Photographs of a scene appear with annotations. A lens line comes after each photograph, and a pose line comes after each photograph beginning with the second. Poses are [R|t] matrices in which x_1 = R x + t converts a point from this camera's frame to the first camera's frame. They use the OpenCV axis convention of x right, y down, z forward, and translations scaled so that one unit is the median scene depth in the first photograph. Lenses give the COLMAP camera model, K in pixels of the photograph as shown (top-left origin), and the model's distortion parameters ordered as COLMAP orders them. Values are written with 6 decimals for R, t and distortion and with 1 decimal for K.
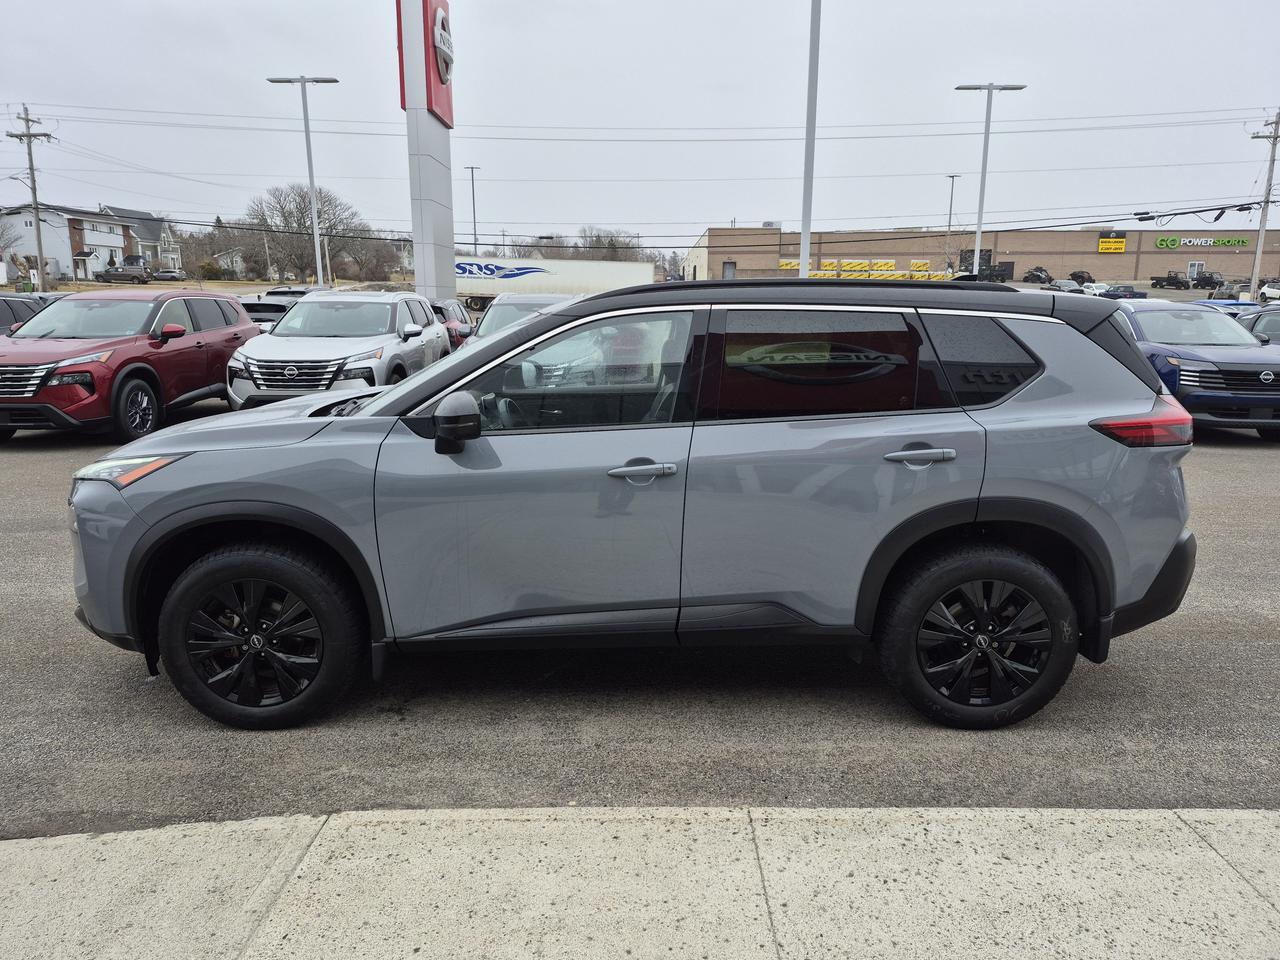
lens RADIAL K [[899.2, 0, 654.9], [0, 899.2, 488.9], [0, 0, 1]] dist [0.010033, -0.003534]
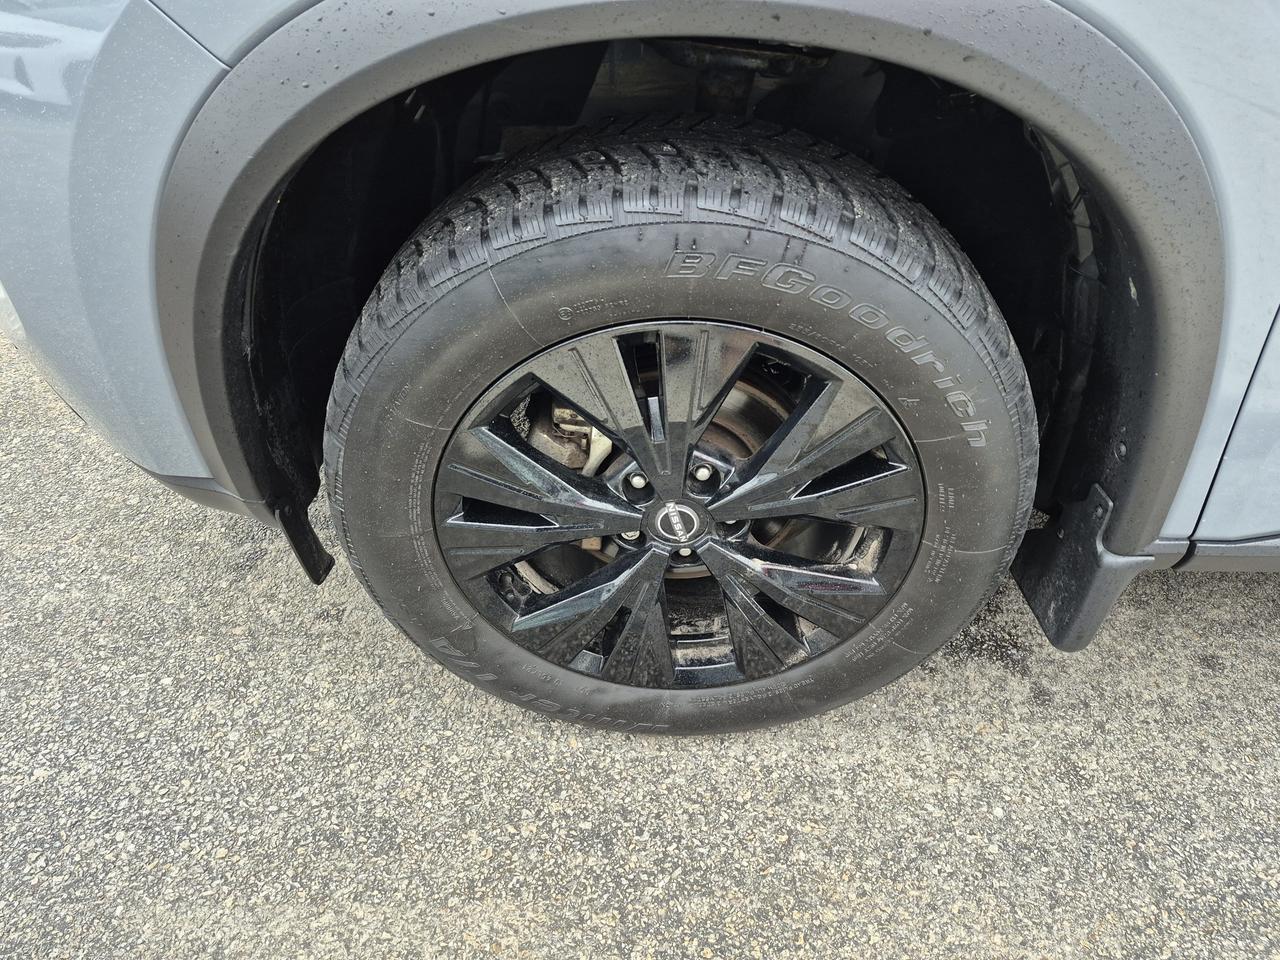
lens RADIAL K [[899.2, 0, 654.9], [0, 899.2, 488.9], [0, 0, 1]] dist [0.010033, -0.003534]
pose [[0.999486, 0.030684, -0.009302, -0.442335], [-0.023246, 0.893291, 0.448877, 0.032481], [0.022083, -0.448430, 0.893545, 0.744184]]
